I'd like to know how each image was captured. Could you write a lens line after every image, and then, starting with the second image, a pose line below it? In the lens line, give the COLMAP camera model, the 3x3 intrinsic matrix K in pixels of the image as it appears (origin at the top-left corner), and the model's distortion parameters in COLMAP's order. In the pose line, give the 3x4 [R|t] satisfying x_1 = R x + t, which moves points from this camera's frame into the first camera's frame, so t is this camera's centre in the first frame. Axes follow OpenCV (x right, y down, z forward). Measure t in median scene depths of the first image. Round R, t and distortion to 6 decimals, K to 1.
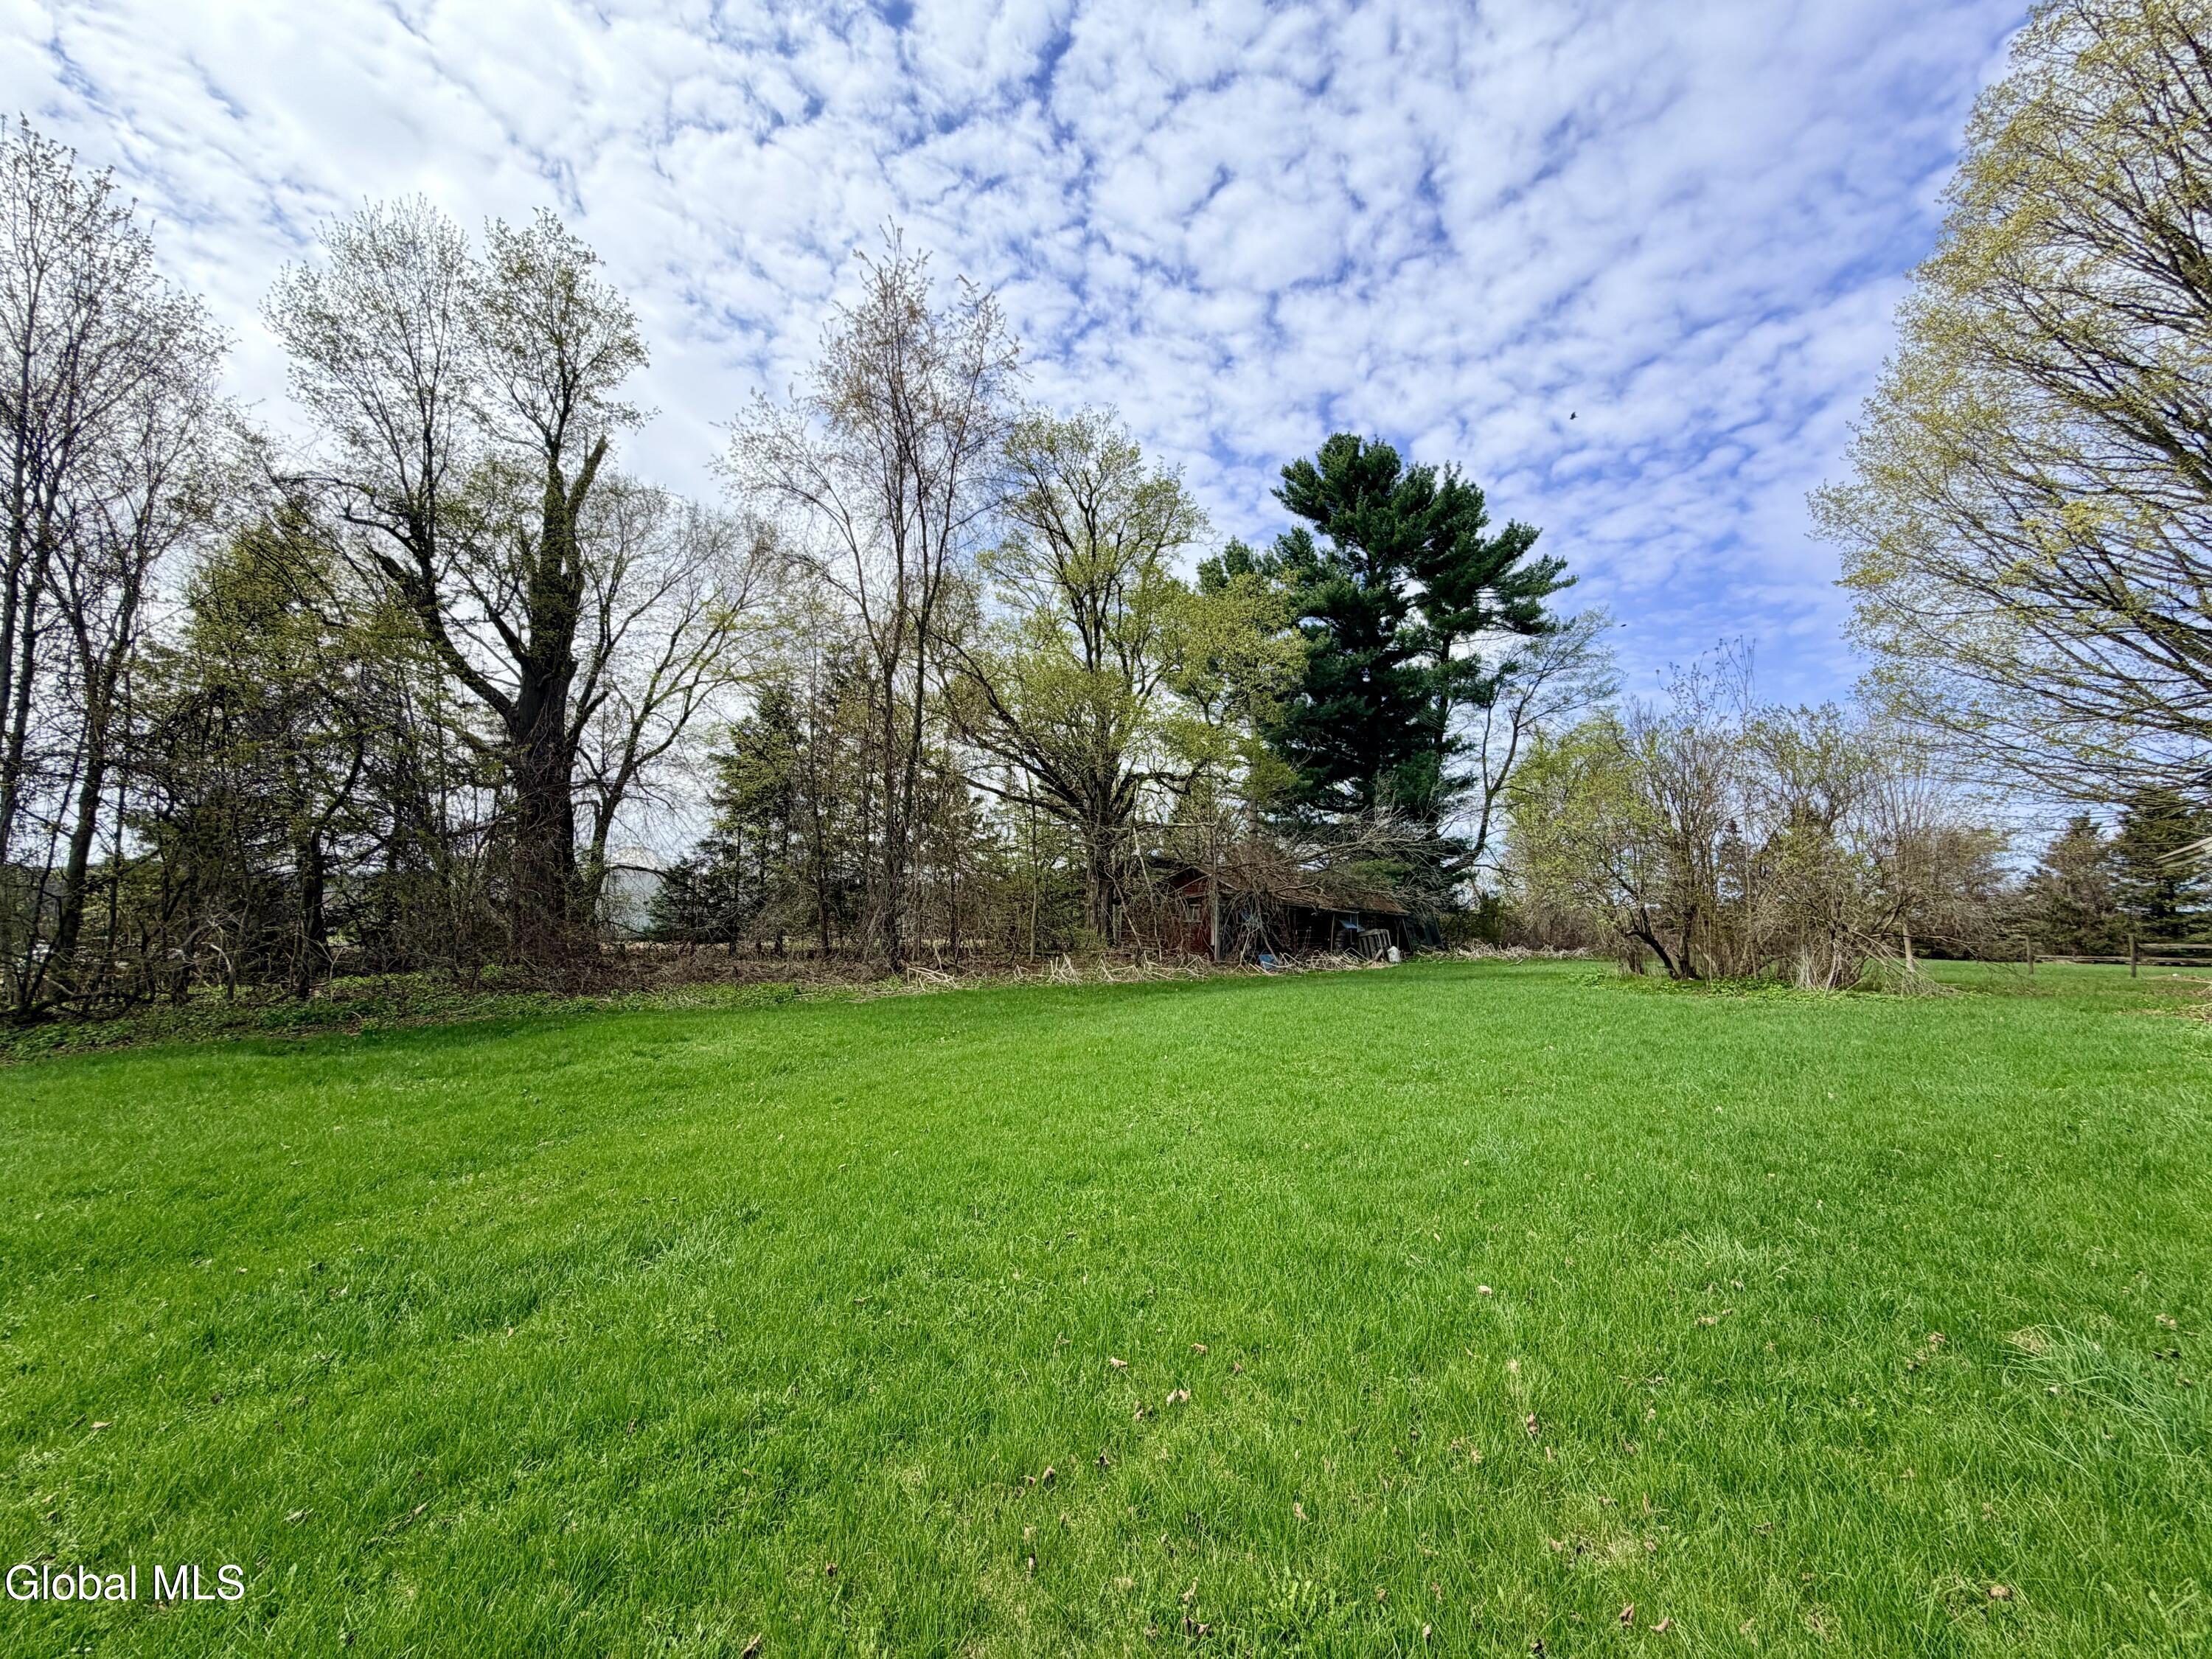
lens RADIAL K [[888.5, 0, 1109.5], [0, 888.5, 822.9], [0, 0, 1]] dist [0.001630, 0.000198]
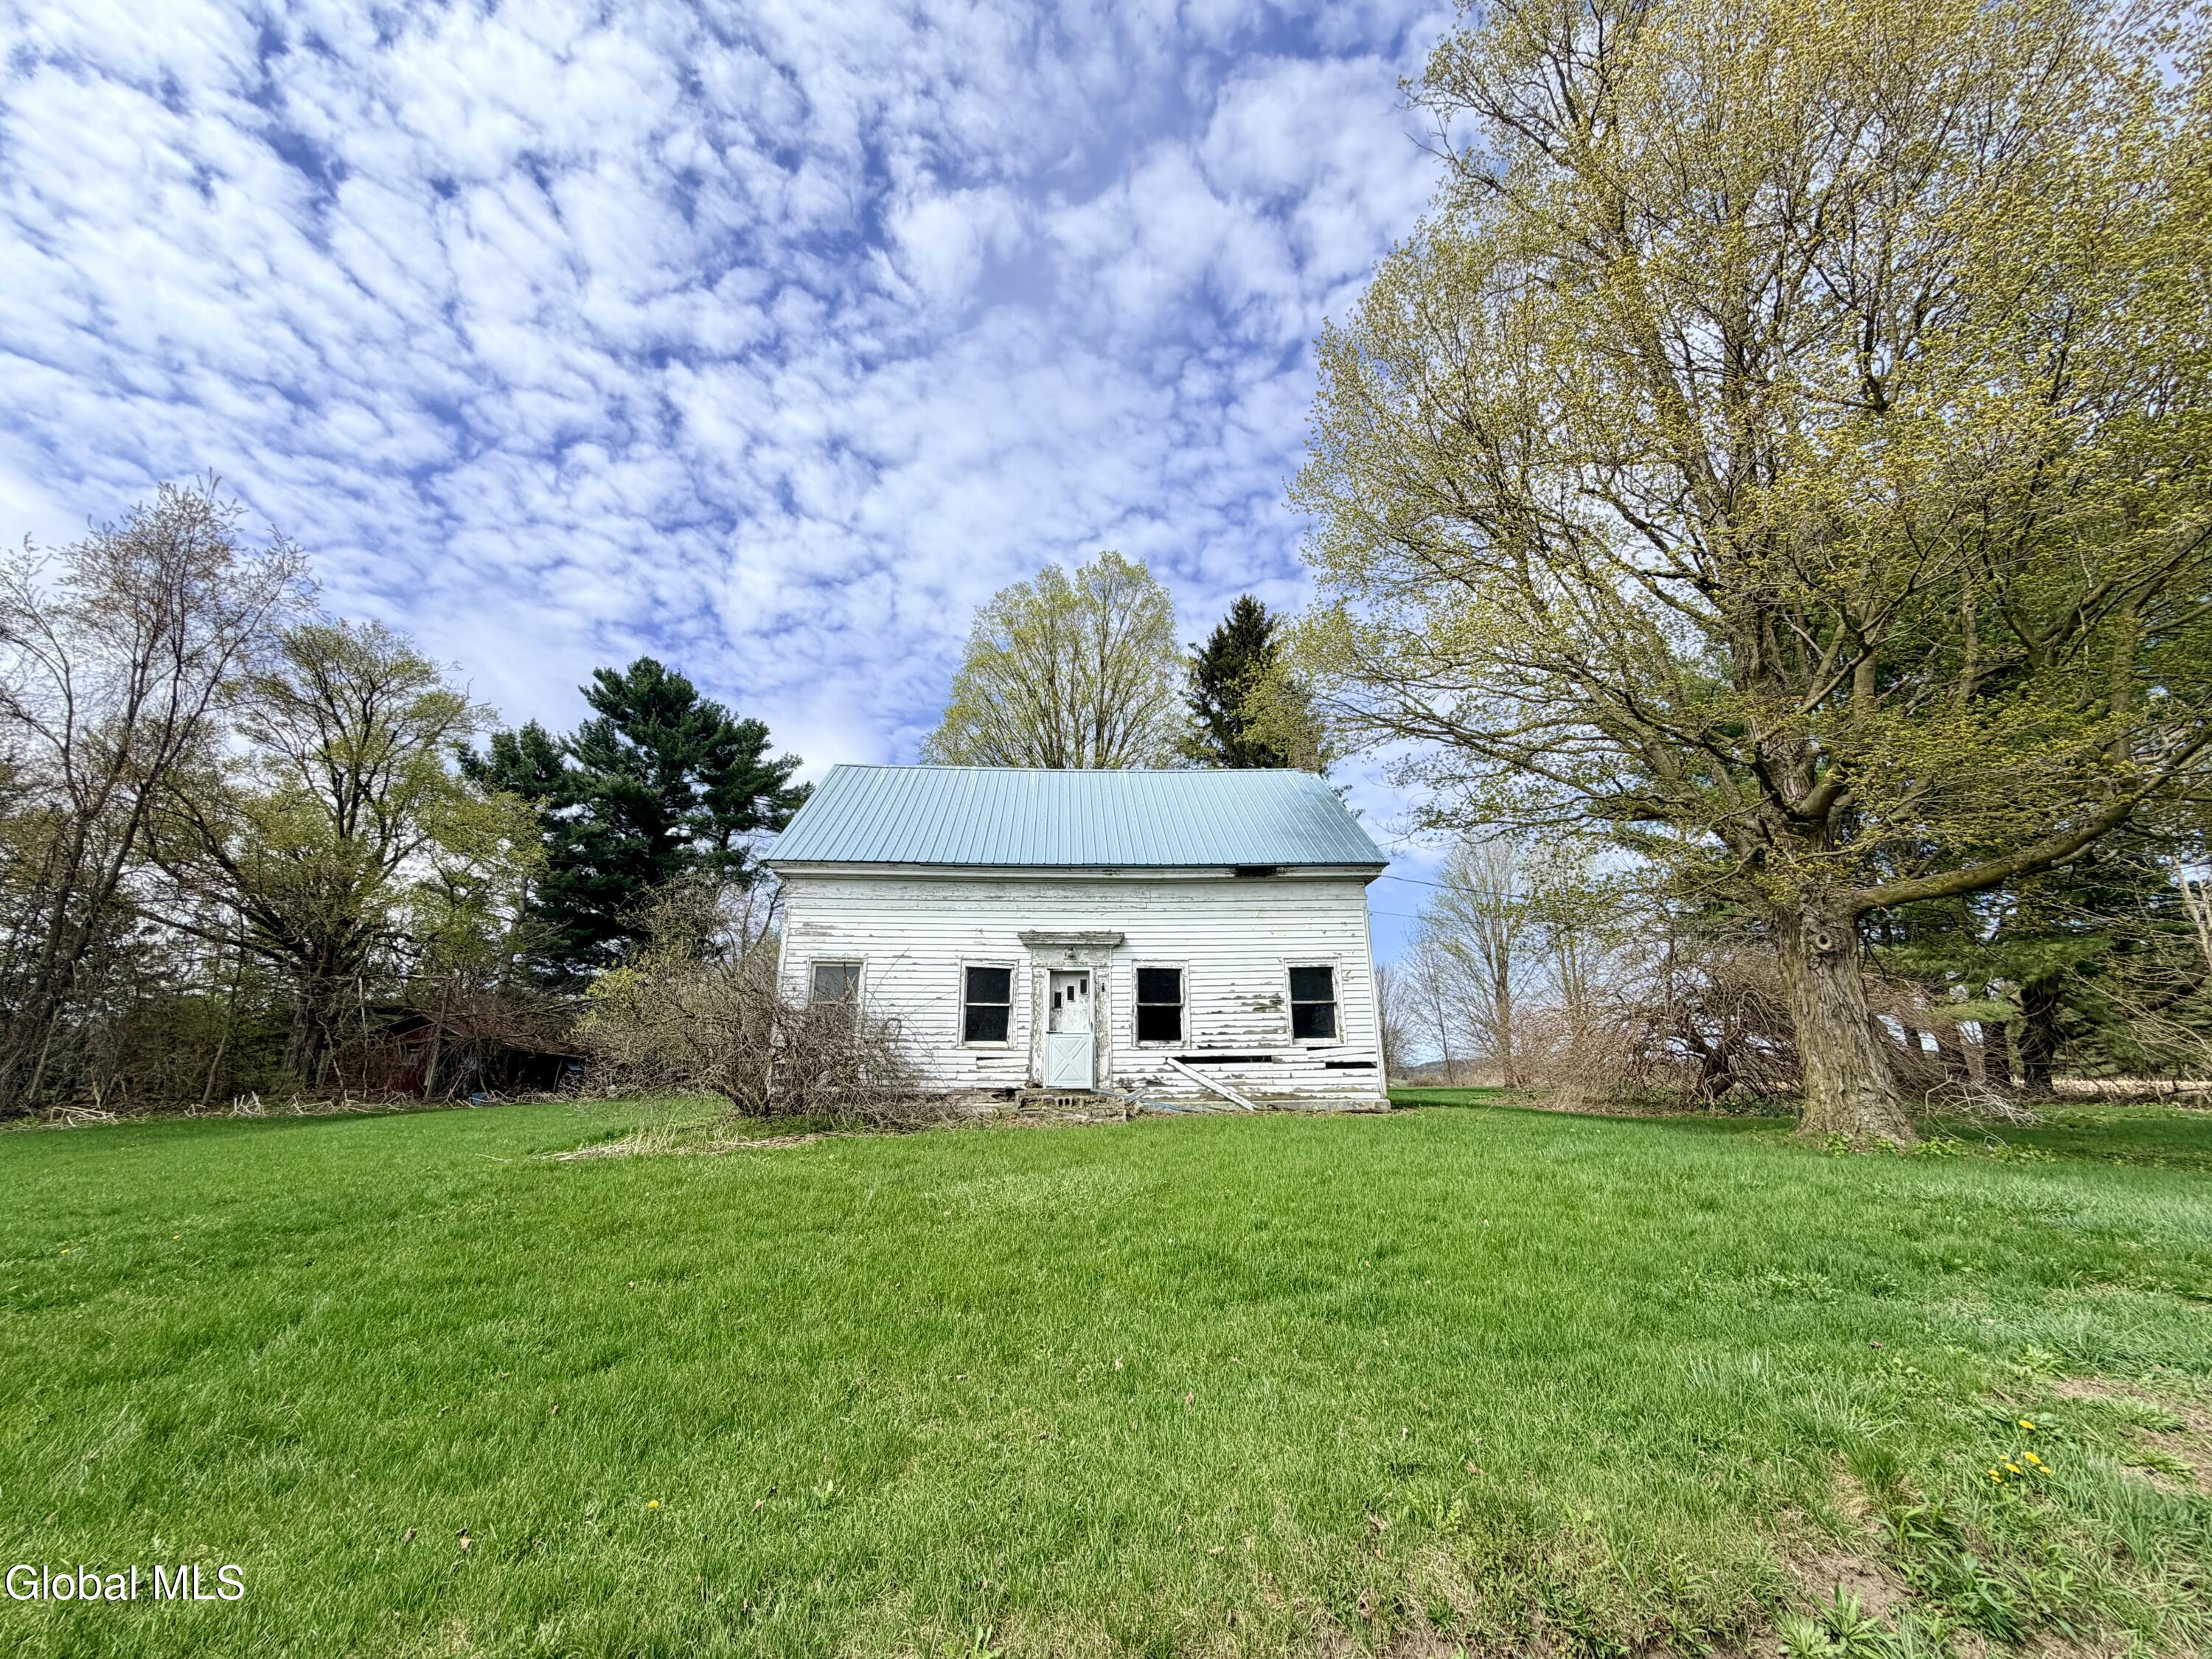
lens RADIAL K [[888.5, 0, 1101.6], [0, 888.5, 823.9], [0, 0, 1]] dist [0.001630, 0.000198]
pose [[0.762693, 0.165499, 0.625227, 0.004701], [-0.062489, 0.981040, -0.183455, -0.026457], [-0.643734, 0.100850, 0.758575, -0.325760]]
